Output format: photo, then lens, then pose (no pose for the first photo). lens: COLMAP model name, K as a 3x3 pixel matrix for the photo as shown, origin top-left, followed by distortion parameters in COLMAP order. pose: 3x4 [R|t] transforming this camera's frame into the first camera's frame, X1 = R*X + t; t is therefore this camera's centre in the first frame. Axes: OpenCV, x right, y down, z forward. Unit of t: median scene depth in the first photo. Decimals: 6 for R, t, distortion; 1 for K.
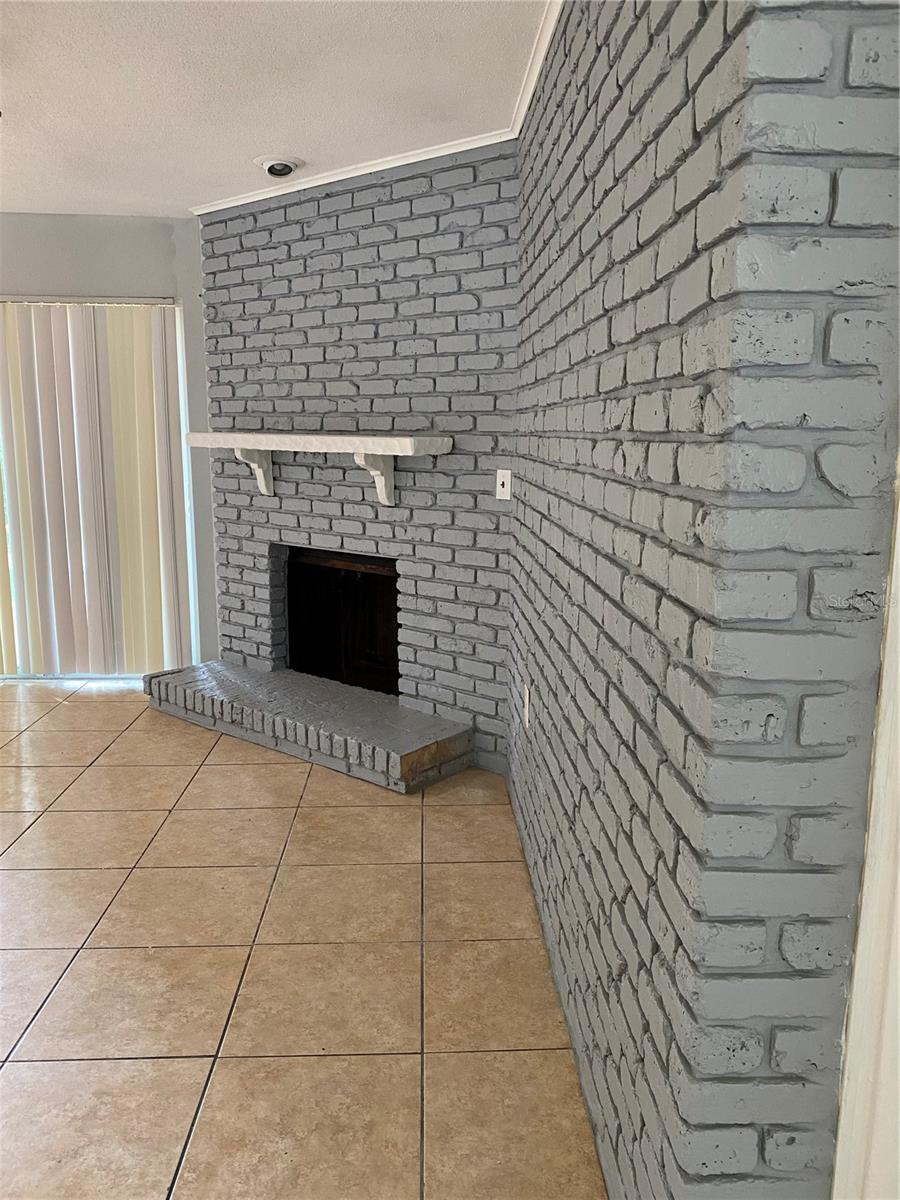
lens RADIAL K [[914.2, 0, 461.3], [0, 914.2, 611.2], [0, 0, 1]] dist [0.009494, -0.008618]
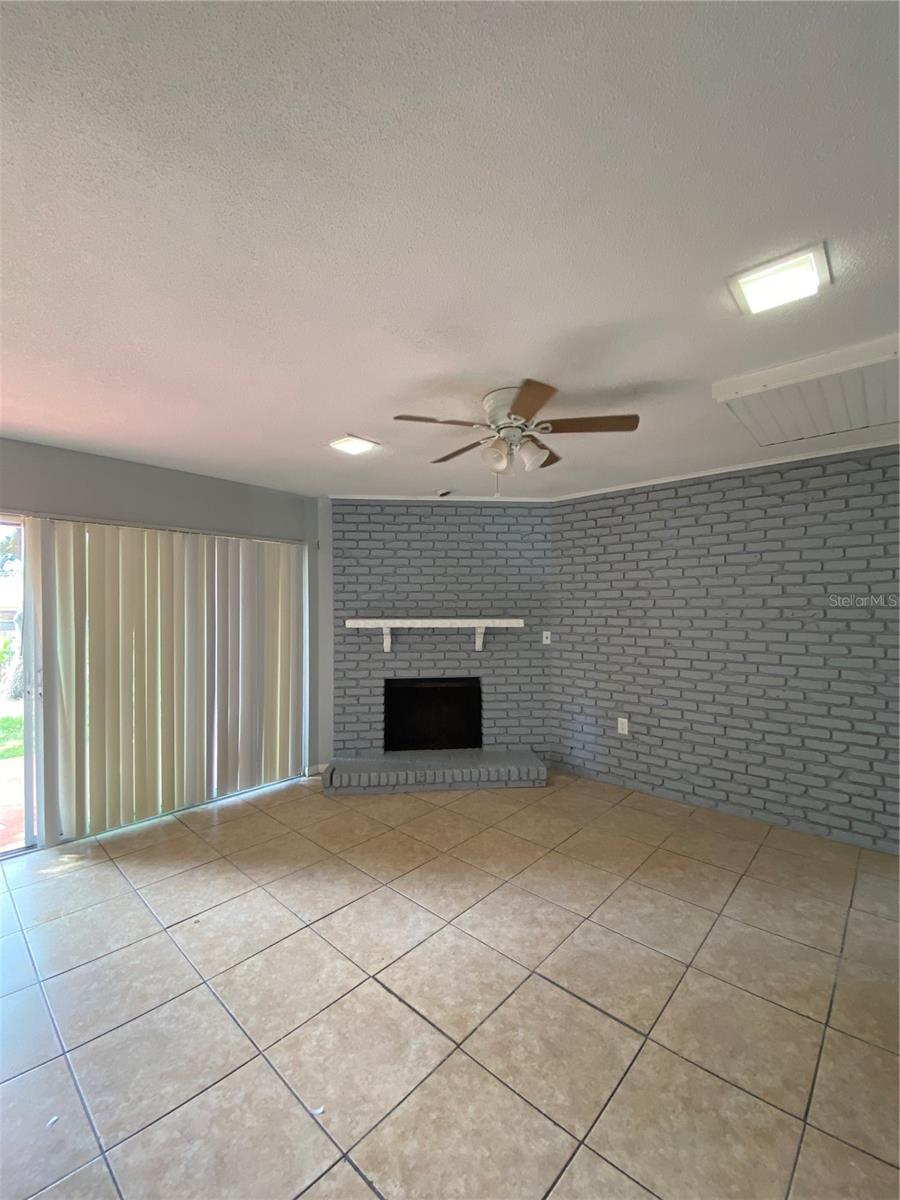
lens RADIAL K [[490.9, 0, 438.9], [0, 490.9, 599.1], [0, 0, 1]] dist [0.011823, -0.016024]
pose [[0.714635, -0.002349, 0.699494, -0.905803], [0.146631, 0.978280, -0.146520, -0.080203], [-0.683956, 0.207276, 0.699457, 0.253649]]
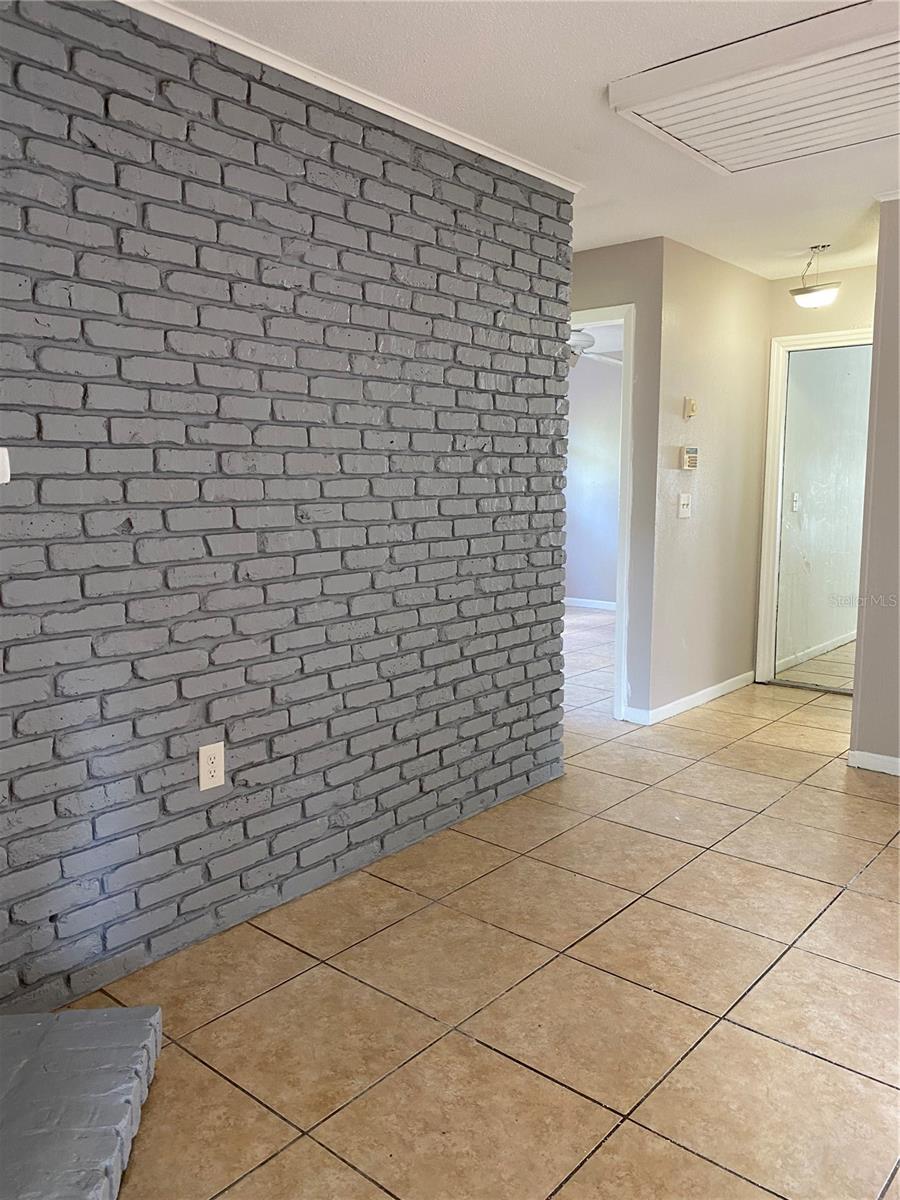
lens RADIAL K [[914.2, 0, 455.6], [0, 914.2, 596.3], [0, 0, 1]] dist [0.009494, -0.008618]
pose [[-0.736100, -0.100403, 0.669384, -0.486884], [0.126677, 0.951030, 0.281950, -0.191515], [-0.664913, 0.292339, -0.687335, 1.038781]]
